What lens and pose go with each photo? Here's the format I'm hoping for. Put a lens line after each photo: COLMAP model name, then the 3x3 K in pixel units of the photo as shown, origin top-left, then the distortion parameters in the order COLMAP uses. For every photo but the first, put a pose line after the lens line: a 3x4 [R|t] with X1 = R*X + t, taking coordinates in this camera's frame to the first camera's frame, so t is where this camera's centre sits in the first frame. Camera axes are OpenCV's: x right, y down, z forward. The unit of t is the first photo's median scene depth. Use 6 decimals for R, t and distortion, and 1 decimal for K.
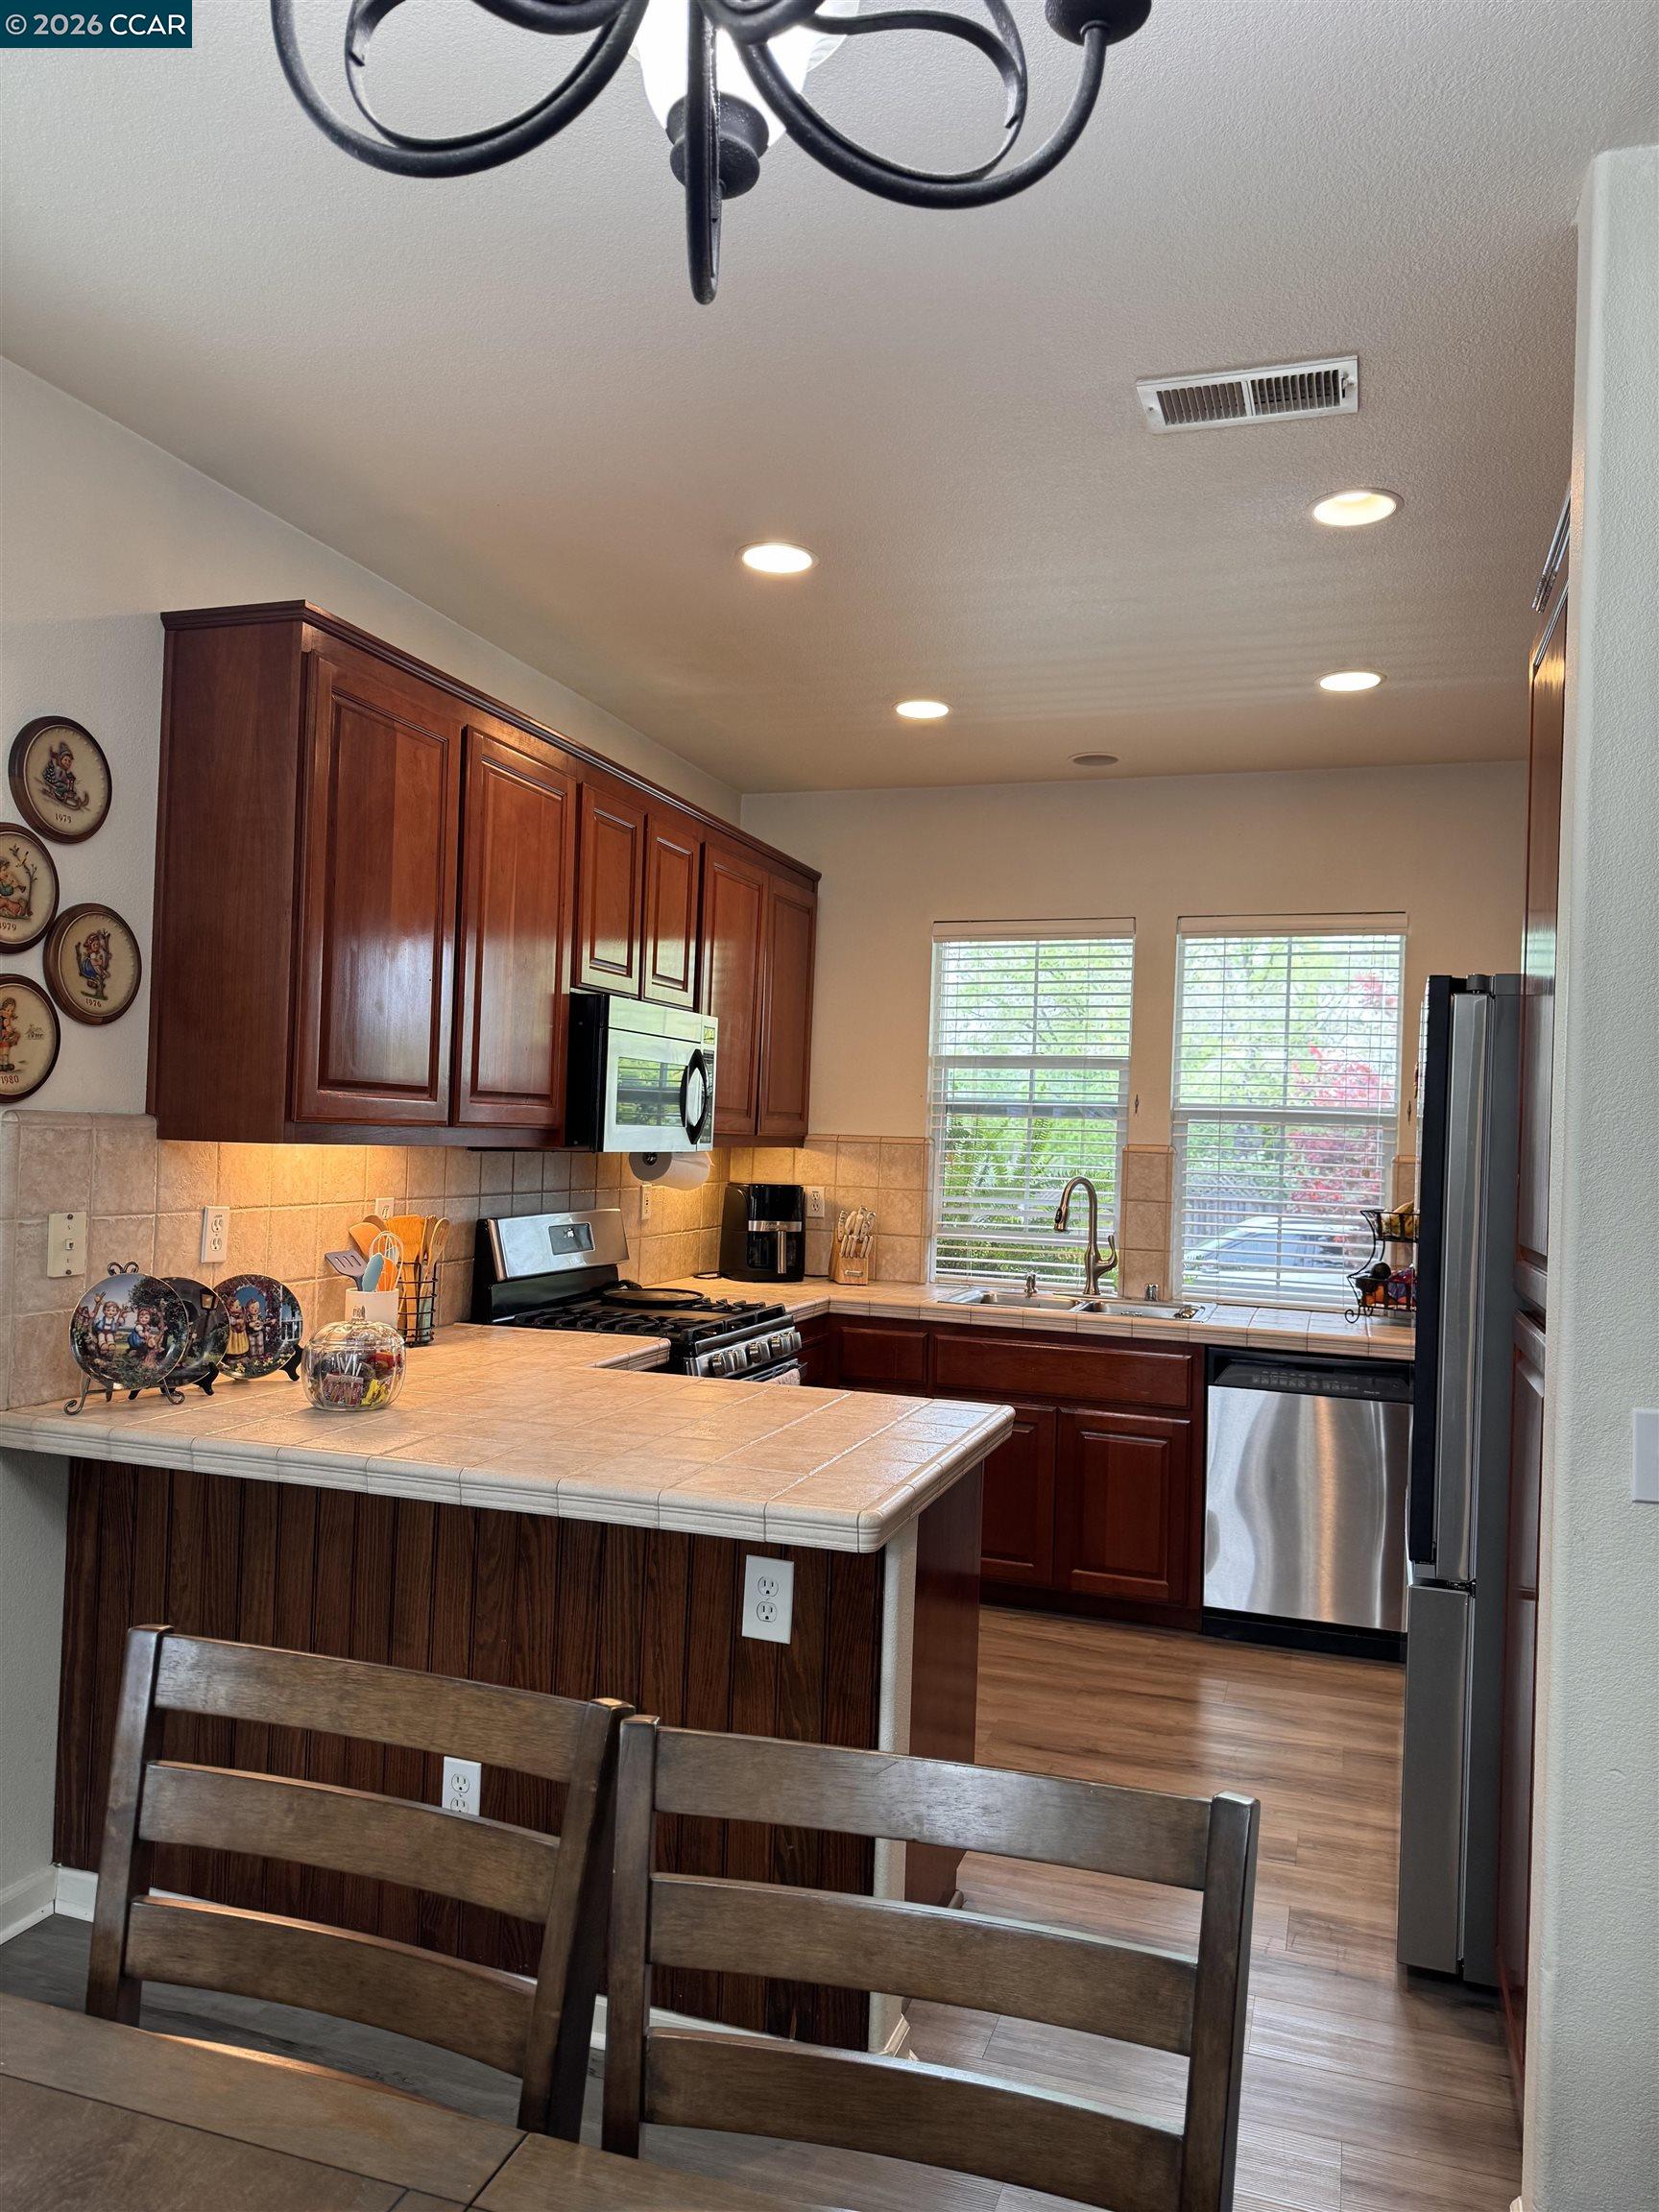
lens RADIAL K [[1528.1, 0, 829.5], [0, 1528.1, 1106.0], [0, 0, 1]] dist [0.100782, -0.155174]
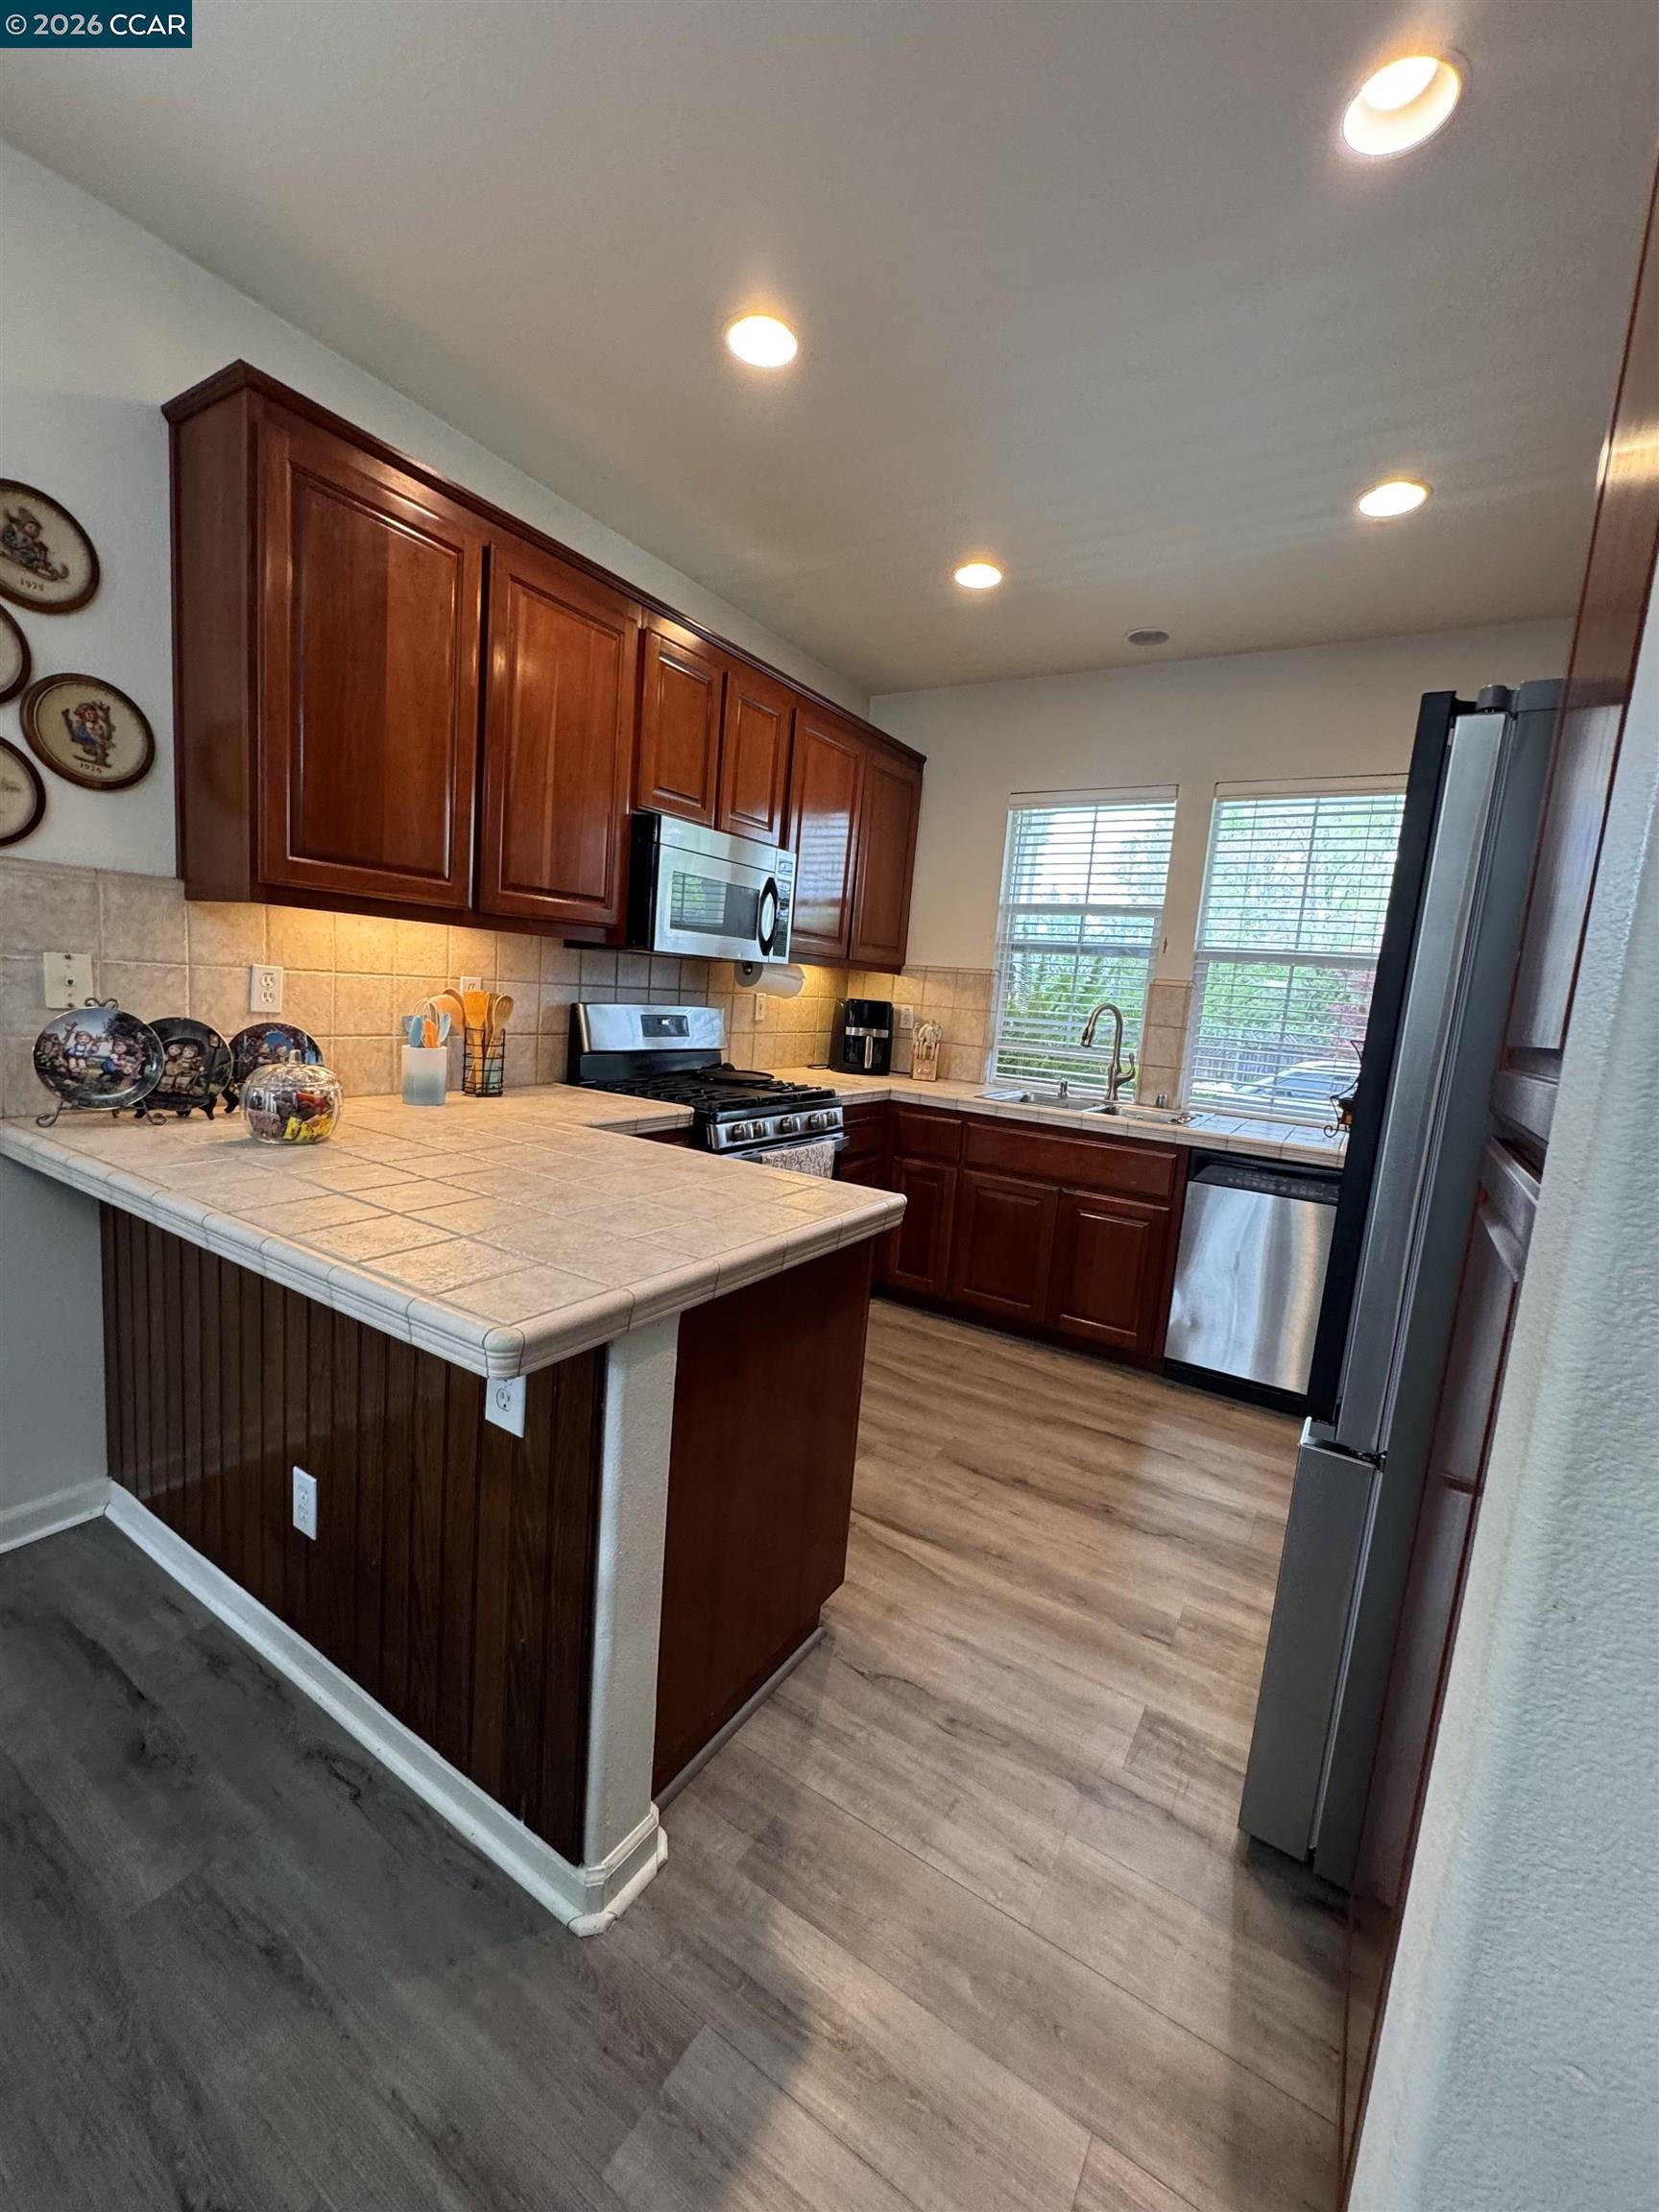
lens RADIAL K [[893.2, 0, 829.5], [0, 893.2, 1106.0], [0, 0, 1]] dist [-0.002760, -0.000403]
pose [[0.971906, 0.071509, -0.224244, 0.142798], [-0.039610, 0.988835, 0.143651, 0.042288], [0.232012, -0.130733, 0.963887, 0.320129]]
